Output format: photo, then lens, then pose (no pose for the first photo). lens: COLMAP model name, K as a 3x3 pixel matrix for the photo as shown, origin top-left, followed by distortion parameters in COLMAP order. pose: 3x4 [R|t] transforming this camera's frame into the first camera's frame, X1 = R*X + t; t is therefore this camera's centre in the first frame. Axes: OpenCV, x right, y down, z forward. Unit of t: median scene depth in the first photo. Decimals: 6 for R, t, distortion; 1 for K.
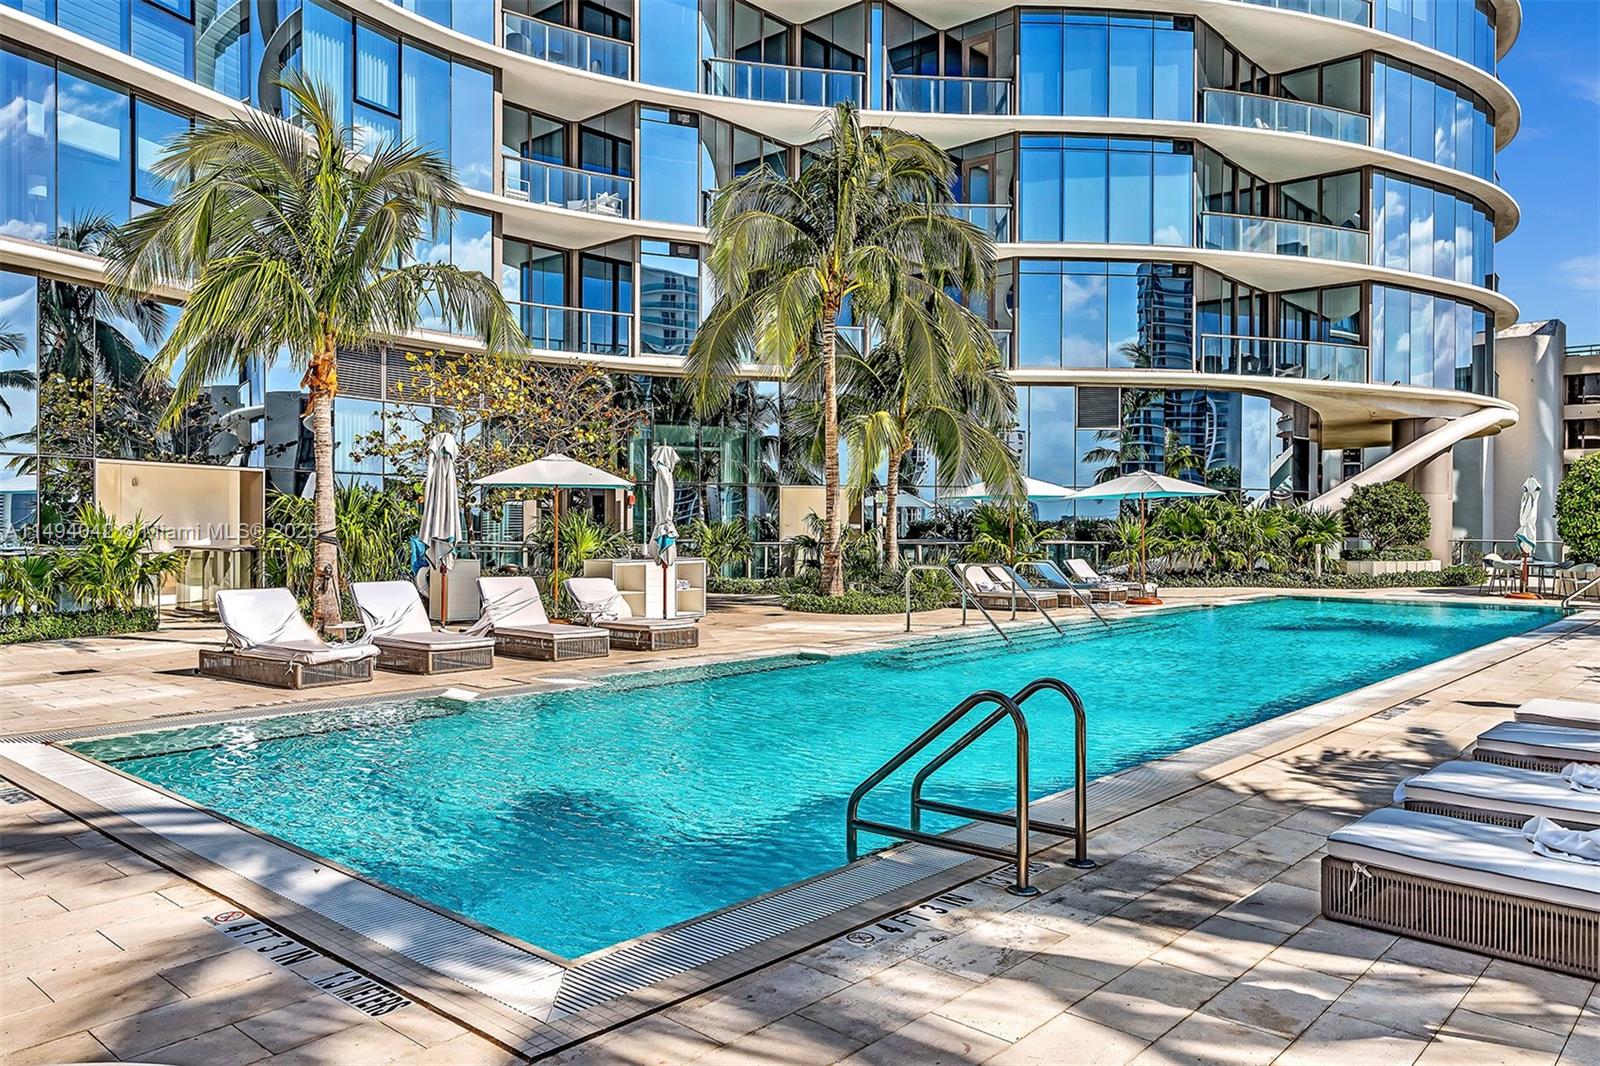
lens RADIAL K [[1159.7, 0, 798.8], [0, 1159.7, 531.0], [0, 0, 1]] dist [0.005812, 0.002970]
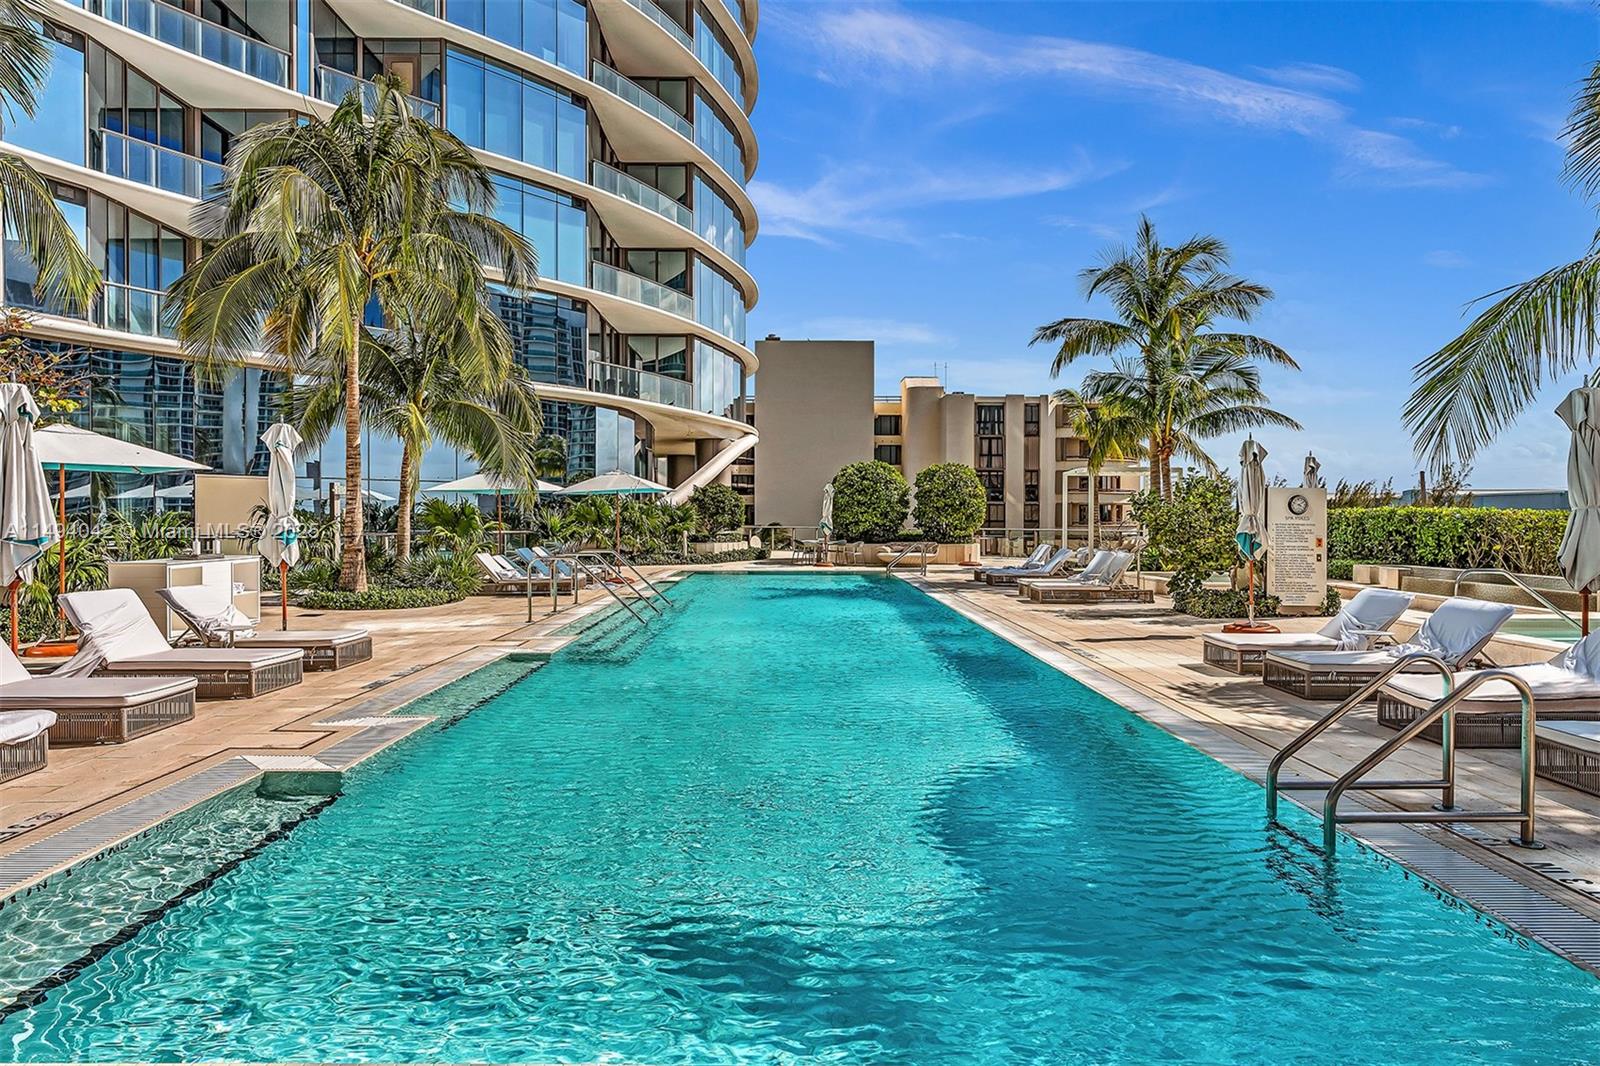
lens RADIAL K [[927.9, 0, 799.1], [0, 927.9, 521.9], [0, 0, 1]] dist [0.003572, 0.000870]
pose [[0.741863, -0.007670, 0.670508, -0.149136], [0.008194, 0.999964, 0.002373, -0.000142], [-0.670501, 0.003734, 0.741899, 0.133646]]
